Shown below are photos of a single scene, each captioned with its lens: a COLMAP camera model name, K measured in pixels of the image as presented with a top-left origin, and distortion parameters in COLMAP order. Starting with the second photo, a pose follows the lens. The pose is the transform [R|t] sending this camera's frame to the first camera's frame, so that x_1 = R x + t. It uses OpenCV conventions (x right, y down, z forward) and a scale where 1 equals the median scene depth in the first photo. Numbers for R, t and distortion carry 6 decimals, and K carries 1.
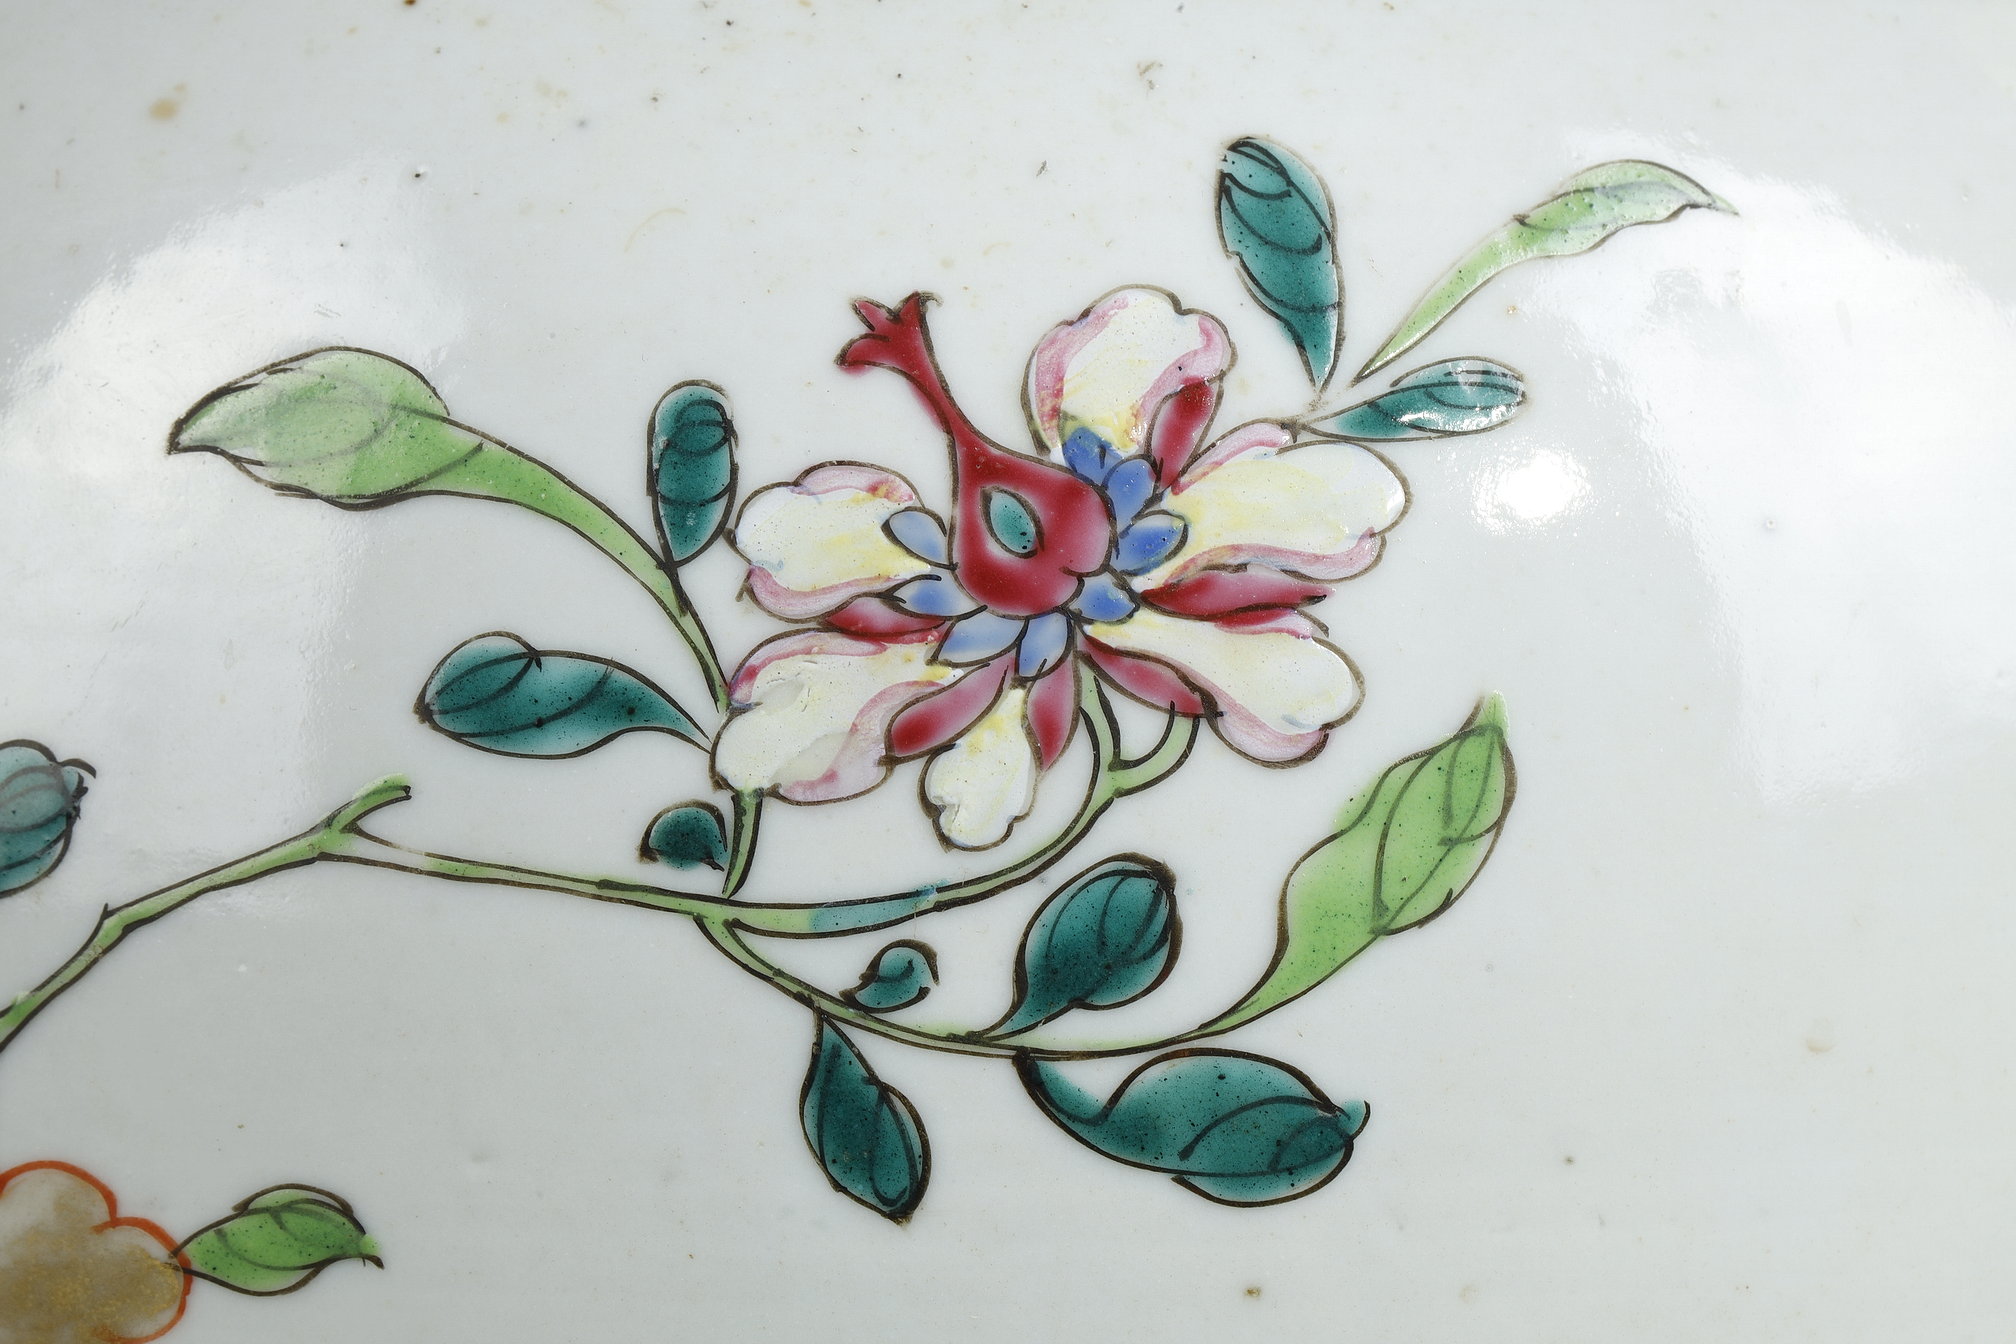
lens RADIAL K [[6272.6, 0, 1012.1], [0, 6272.6, 670.6], [0, 0, 1]] dist [0.215661, 0.000000]
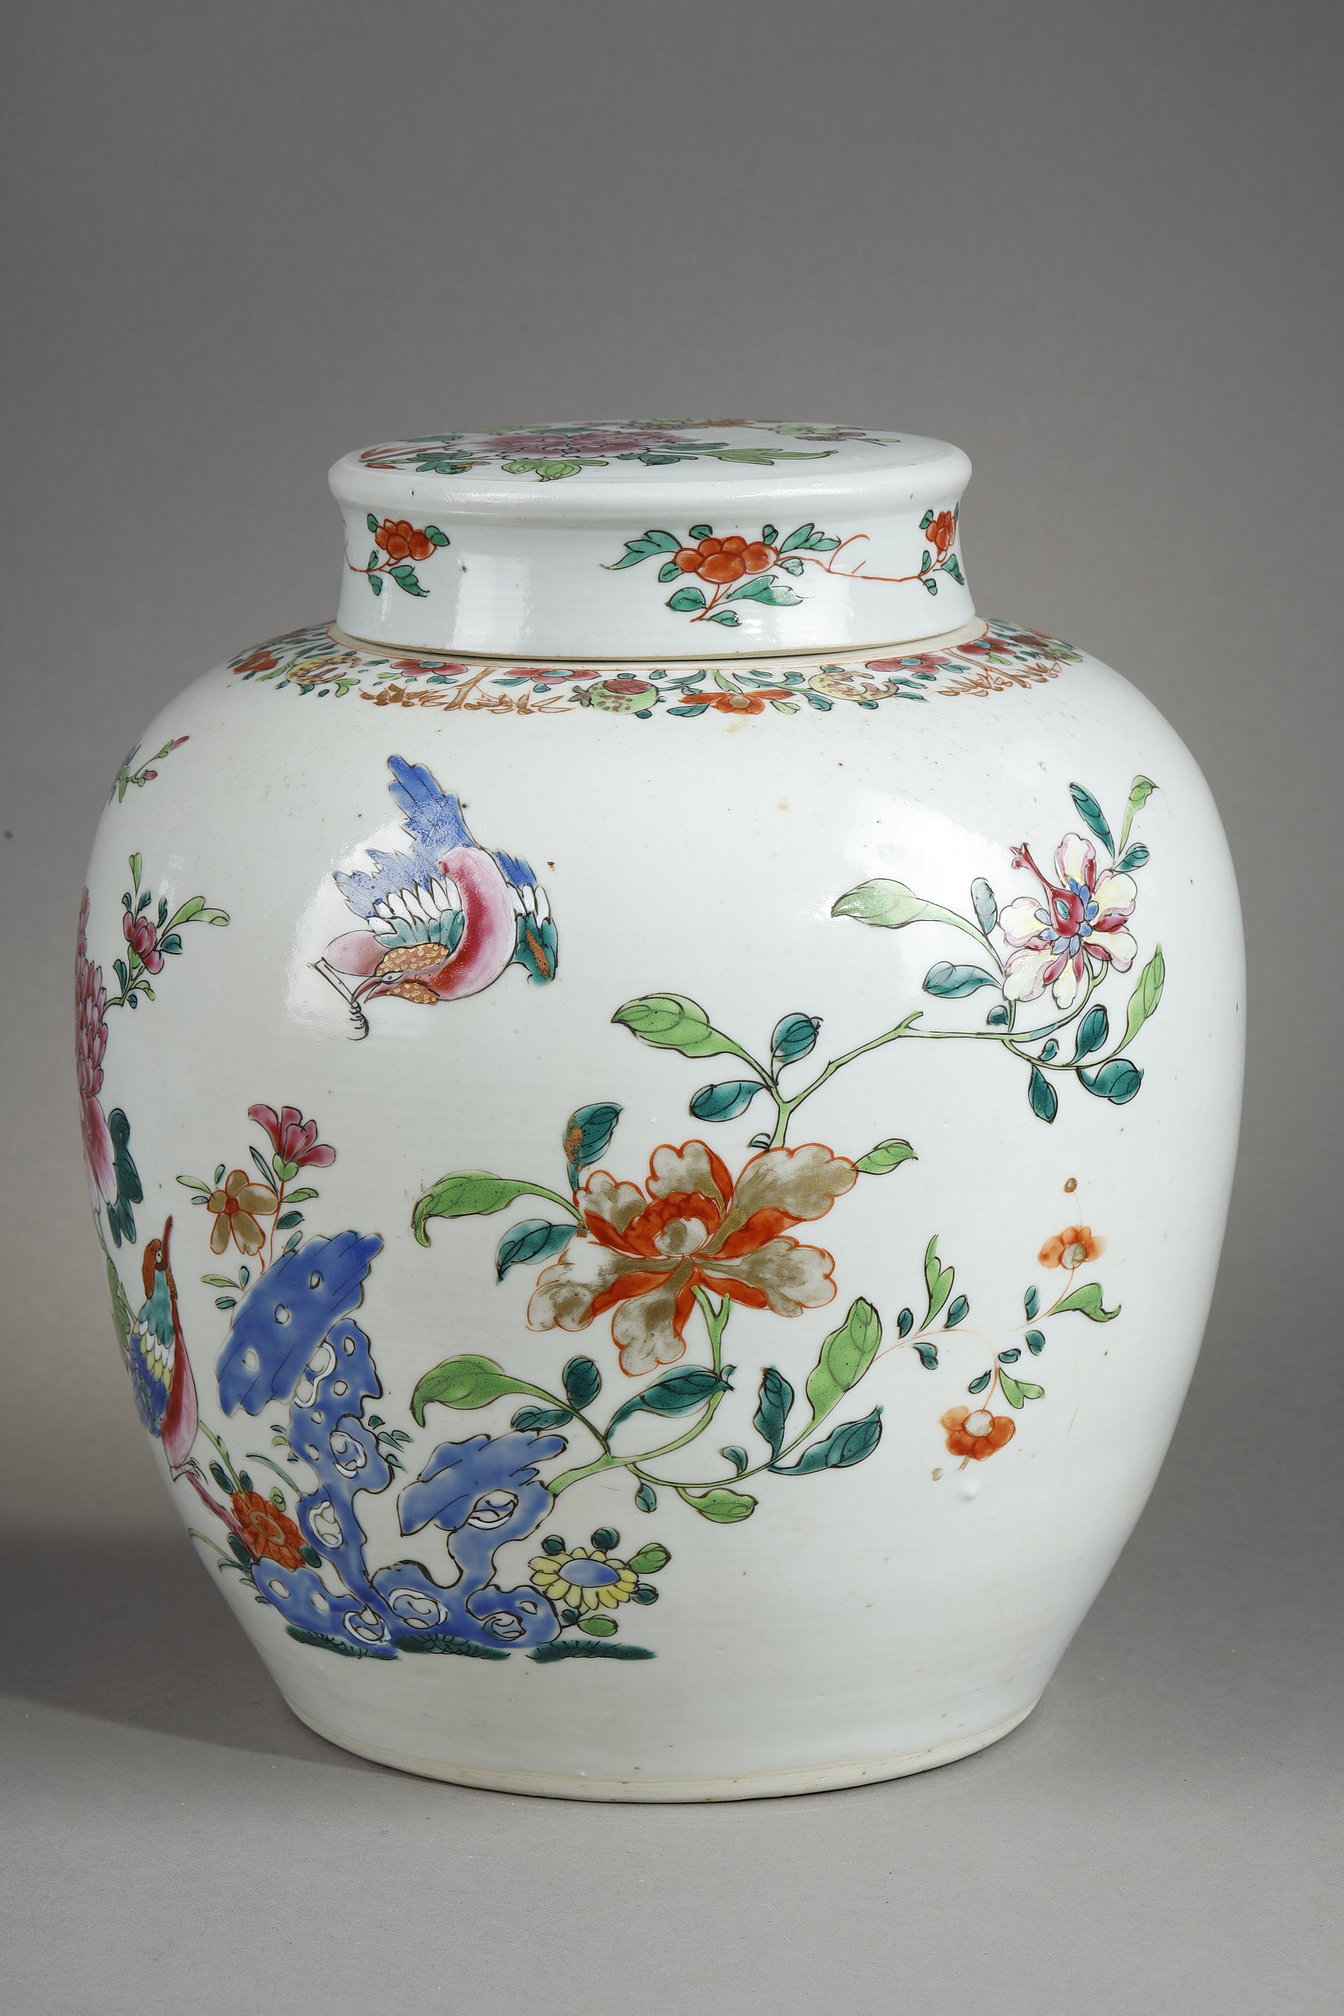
lens RADIAL K [[6272.6, 0, 665.7], [0, 6272.6, 1009.0], [0, 0, 1]] dist [0.215661, 0.000000]
pose [[0.768460, -0.126825, 0.627204, -2.240829], [0.083073, 0.991640, 0.098735, -0.315389], [-0.634483, -0.023770, 0.772571, -1.426191]]
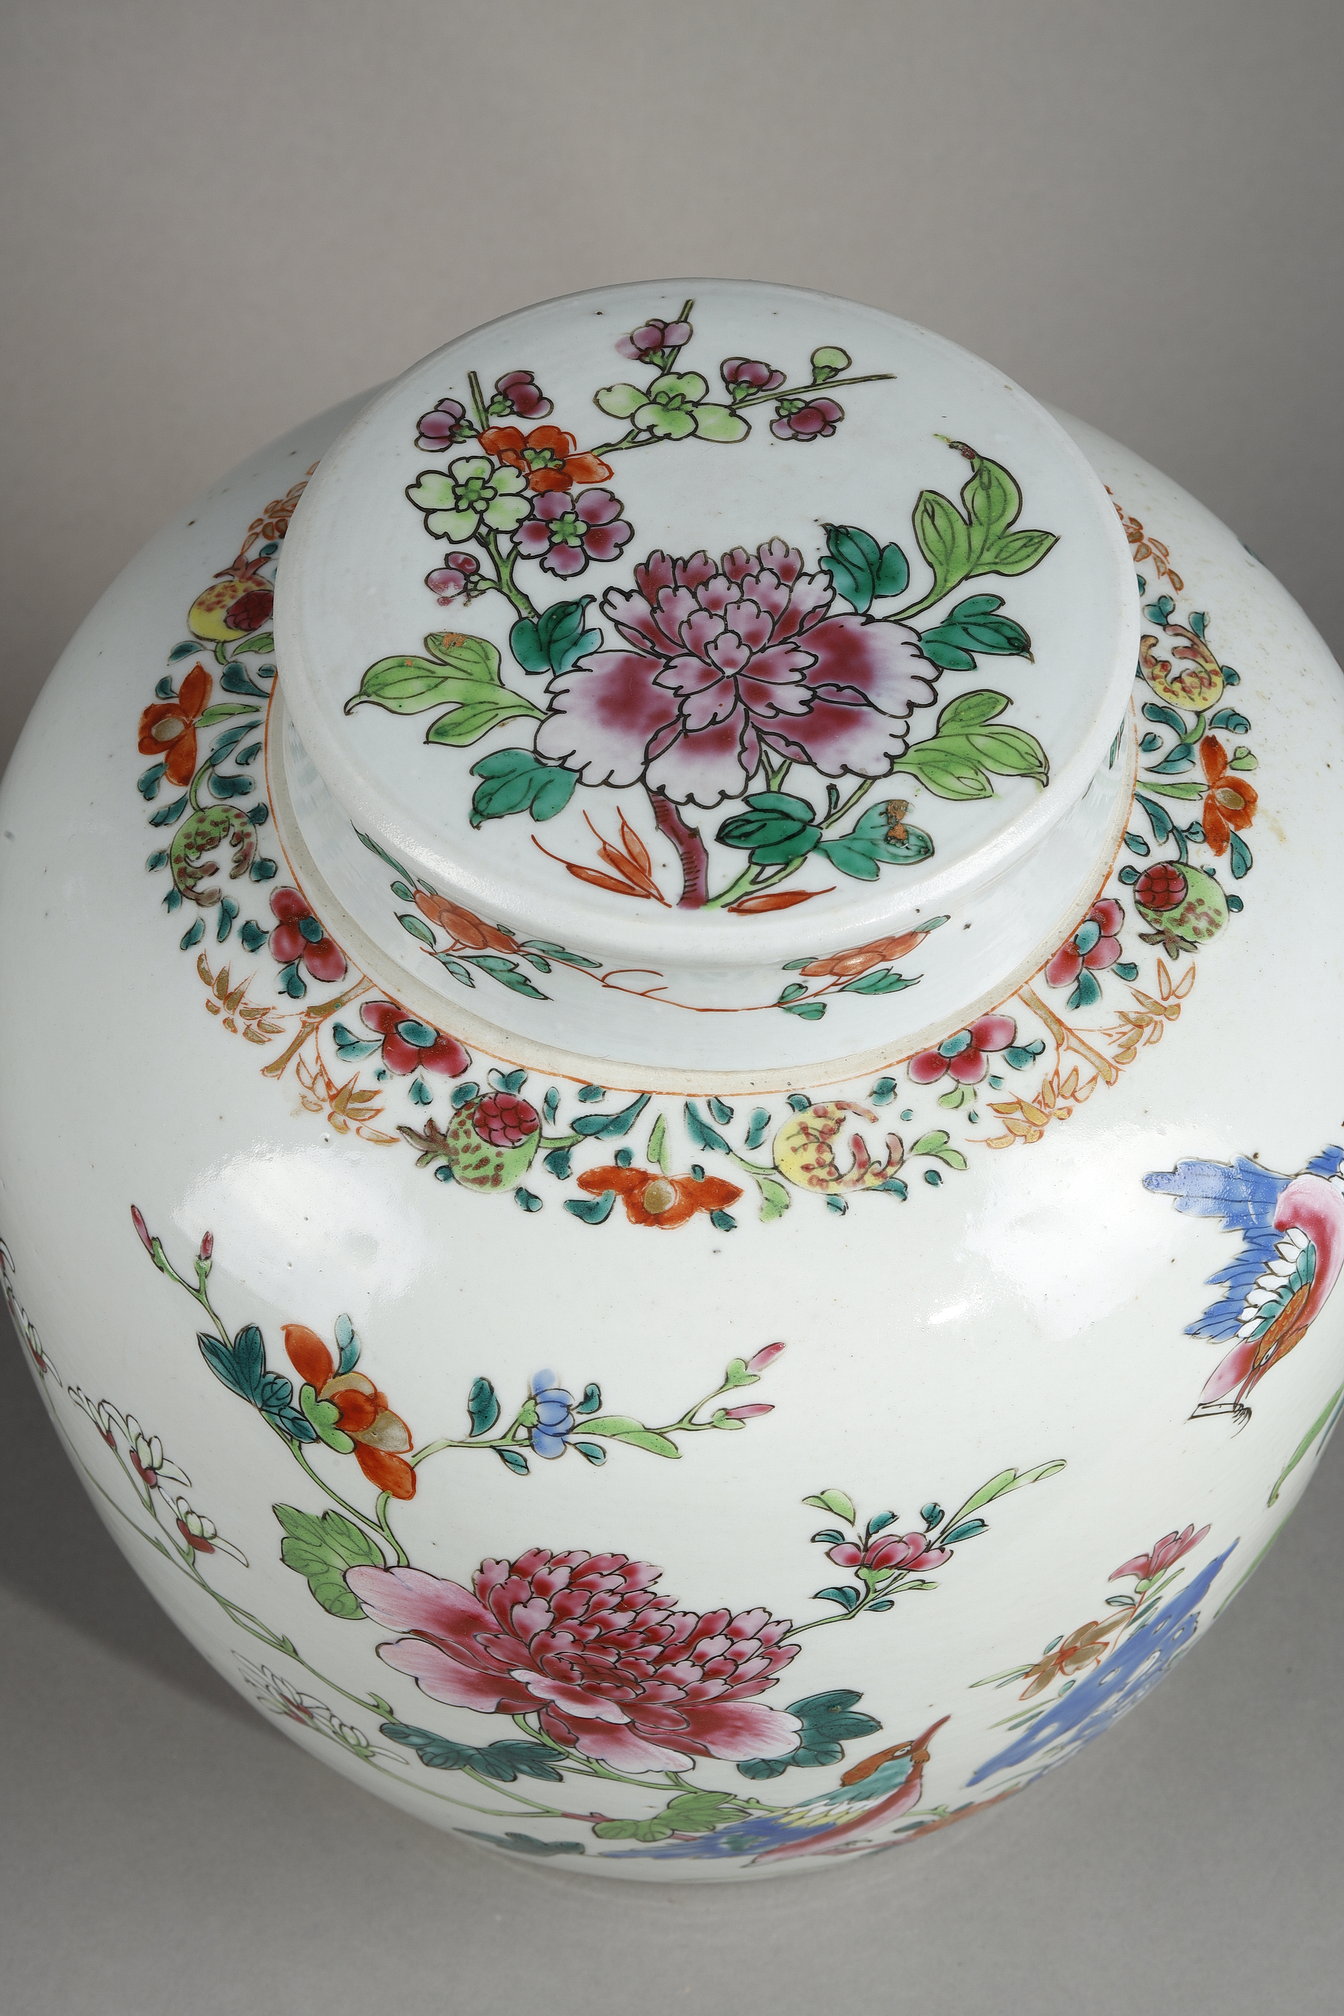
lens RADIAL K [[6272.6, 0, 692.7], [0, 6272.6, 1063.1], [0, 0, 1]] dist [0.215661, 0.000000]
pose [[-0.396624, -0.752953, 0.525120, -1.515791], [0.094559, 0.535484, 0.839235, -2.347029], [-0.913098, 0.382515, -0.141187, 1.729968]]
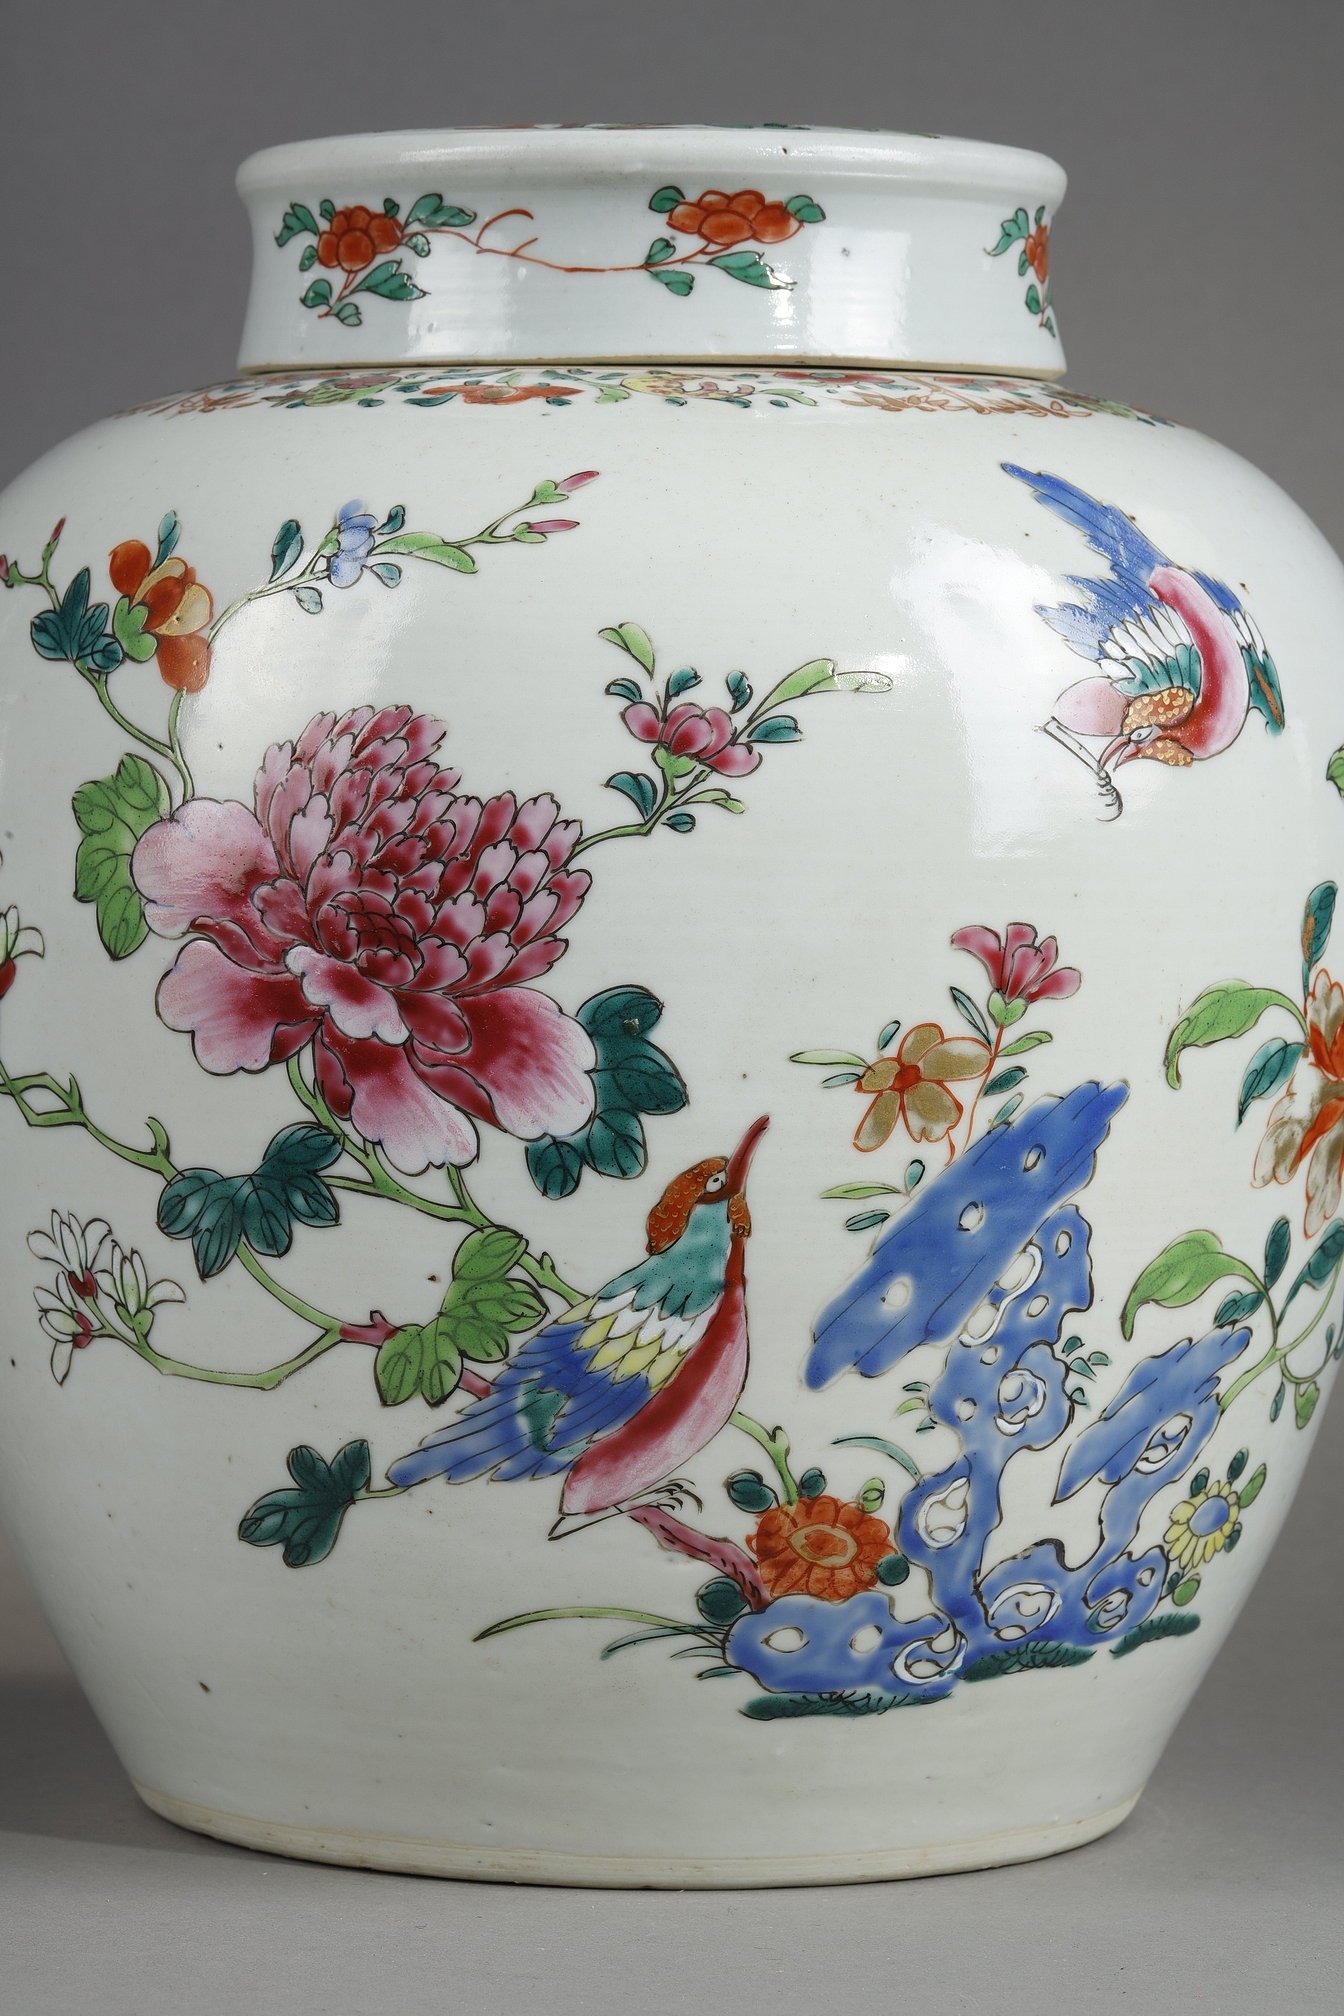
lens RADIAL K [[6272.6, 0, 654.0], [0, 6272.6, 940.7], [0, 0, 1]] dist [0.215661, 0.000000]
pose [[-0.209526, -0.049883, 0.976530, -2.694995], [0.098645, 0.992524, 0.071865, -0.138738], [-0.972815, 0.111388, -0.203038, 1.878788]]
